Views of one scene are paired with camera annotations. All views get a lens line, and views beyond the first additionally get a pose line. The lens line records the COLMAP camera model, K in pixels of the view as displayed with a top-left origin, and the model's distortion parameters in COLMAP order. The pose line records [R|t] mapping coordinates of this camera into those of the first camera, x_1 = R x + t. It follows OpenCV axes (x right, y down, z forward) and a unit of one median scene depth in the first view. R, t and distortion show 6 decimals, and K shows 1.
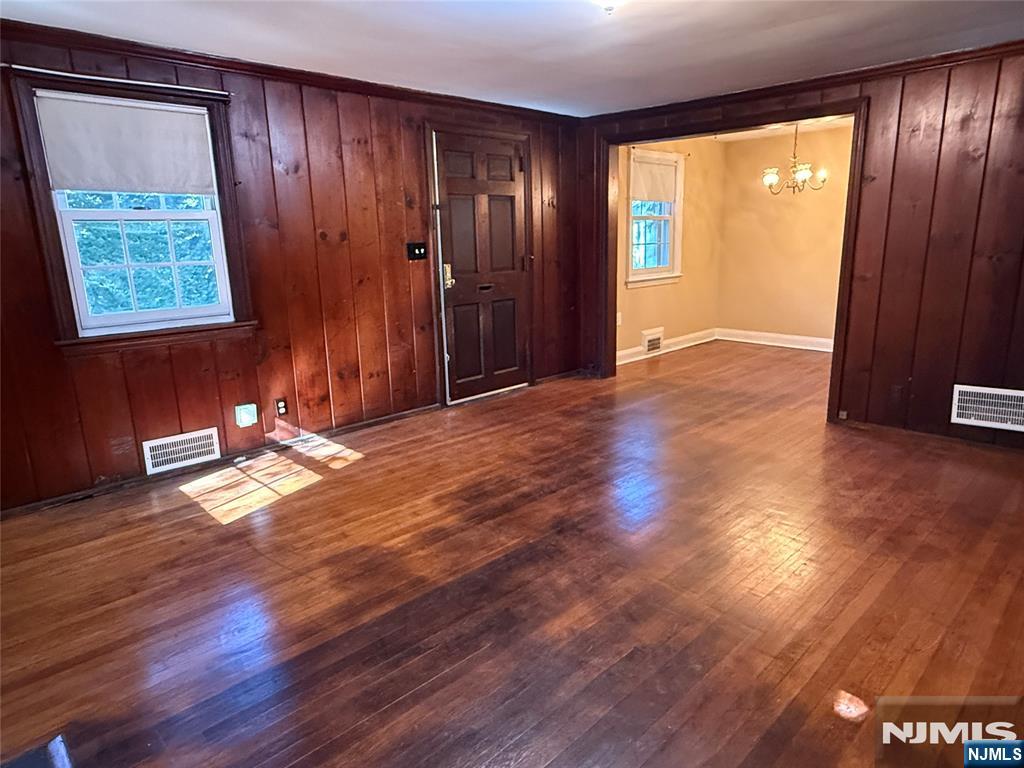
lens RADIAL K [[624.9, 0, 518.7], [0, 624.9, 381.3], [0, 0, 1]] dist [0.000585, 0.004285]
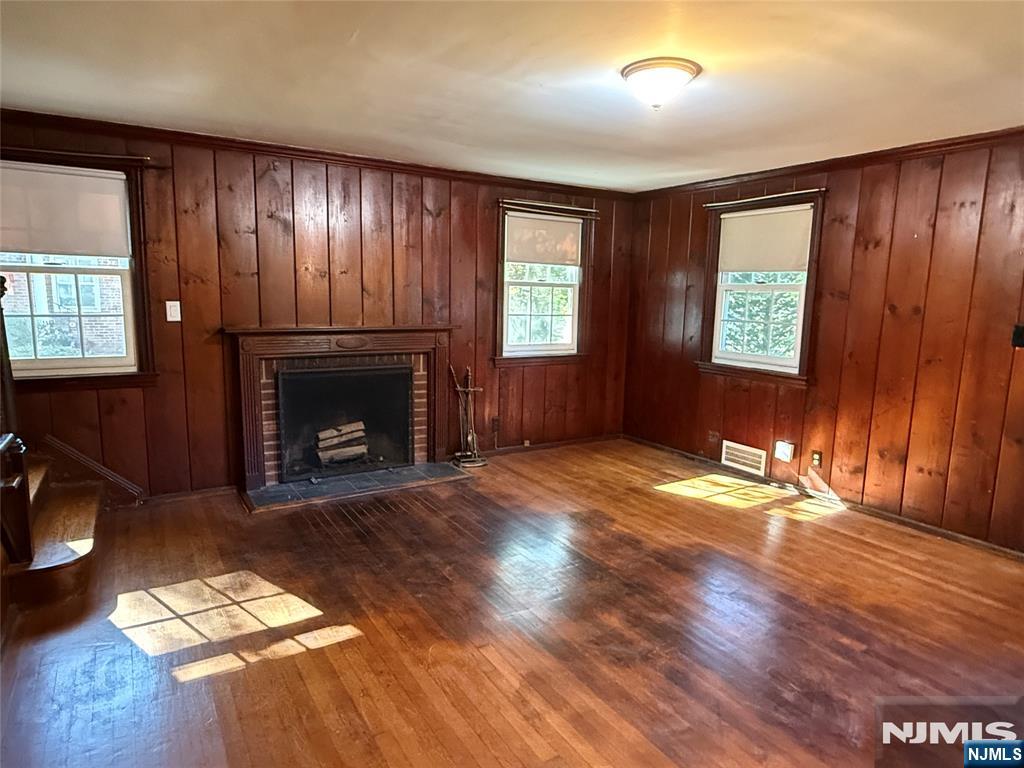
lens RADIAL K [[624.9, 0, 509.2], [0, 624.9, 385.1], [0, 0, 1]] dist [0.000585, 0.004285]
pose [[-0.220005, 0.160439, -0.962215, 0.841721], [-0.238510, 0.947598, 0.212536, -0.202651], [0.945891, 0.276257, -0.170210, 0.697759]]
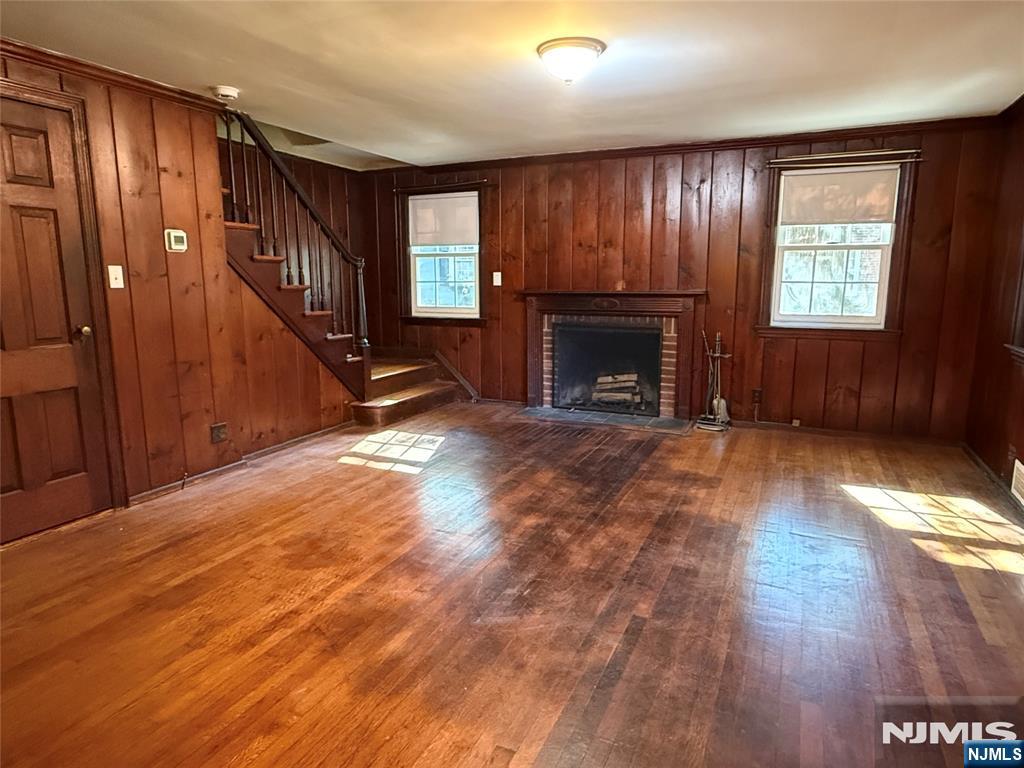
lens RADIAL K [[624.9, 0, 512.6], [0, 624.9, 383.1], [0, 0, 1]] dist [0.000585, 0.004285]
pose [[-0.934762, 0.084566, -0.345062, 0.463101], [-0.058076, 0.921820, 0.383243, -0.332550], [0.350495, 0.378281, -0.856771, 1.445175]]
